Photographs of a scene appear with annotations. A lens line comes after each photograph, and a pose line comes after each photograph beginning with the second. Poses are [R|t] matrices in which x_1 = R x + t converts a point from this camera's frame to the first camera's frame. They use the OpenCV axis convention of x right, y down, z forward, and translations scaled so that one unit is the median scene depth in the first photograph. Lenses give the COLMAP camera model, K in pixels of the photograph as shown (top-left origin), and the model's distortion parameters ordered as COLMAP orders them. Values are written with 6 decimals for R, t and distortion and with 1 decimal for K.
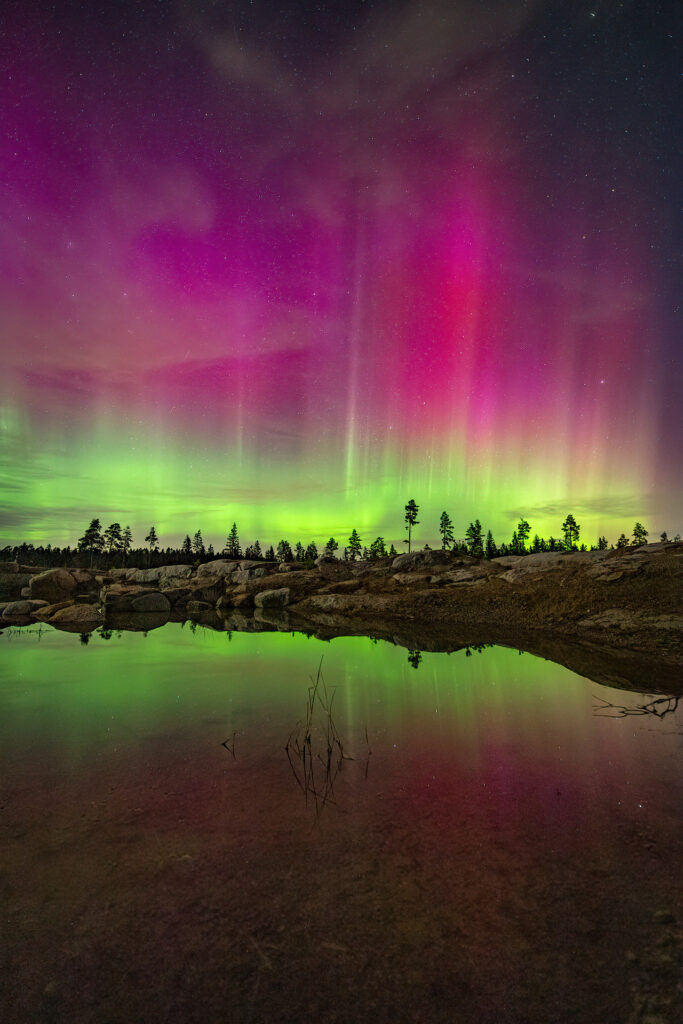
lens RADIAL K [[444.7, 0, 339.8], [0, 444.7, 509.5], [0, 0, 1]] dist [-0.001396, -0.004475]
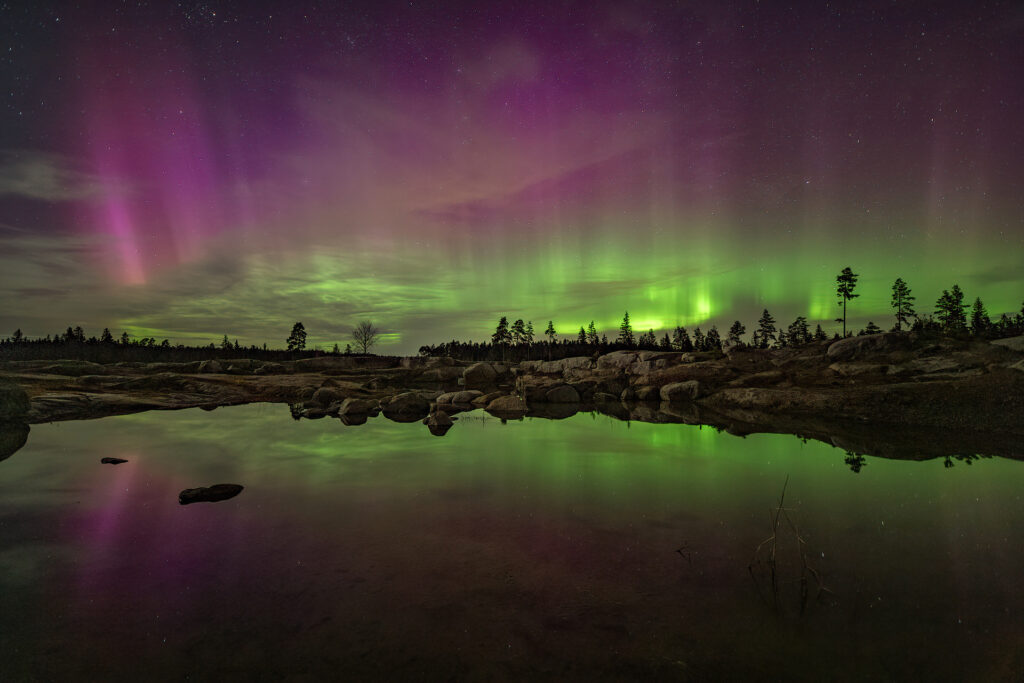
lens RADIAL K [[445.2, 0, 508.6], [0, 445.2, 344.3], [0, 0, 1]] dist [-0.004263, -0.003008]
pose [[0.880812, -0.034284, -0.472224, -0.008662], [0.082640, 0.993197, 0.082035, -0.004875], [0.466199, -0.111282, 0.877653, -0.002197]]
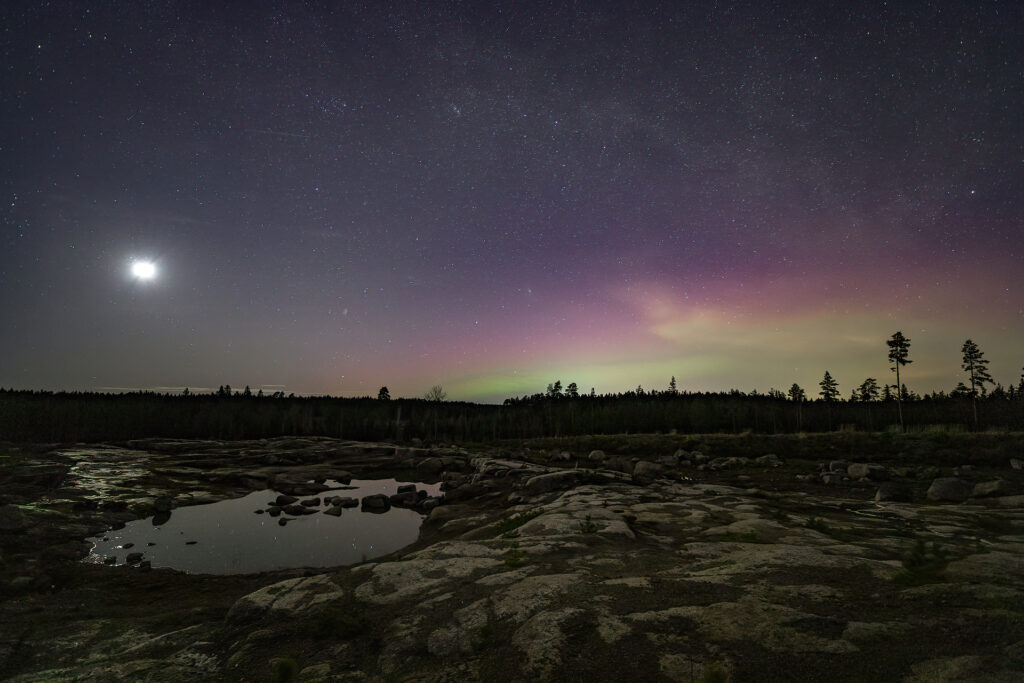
lens RADIAL K [[457.5, 0, 510.2], [0, 457.5, 344.9], [0, 0, 1]] dist [-0.002435, -0.004355]
pose [[0.752675, -0.102253, -0.650404, 0.708025], [0.105357, 0.993842, -0.034323, -0.183898], [0.649908, -0.042690, 0.758813, -0.135893]]
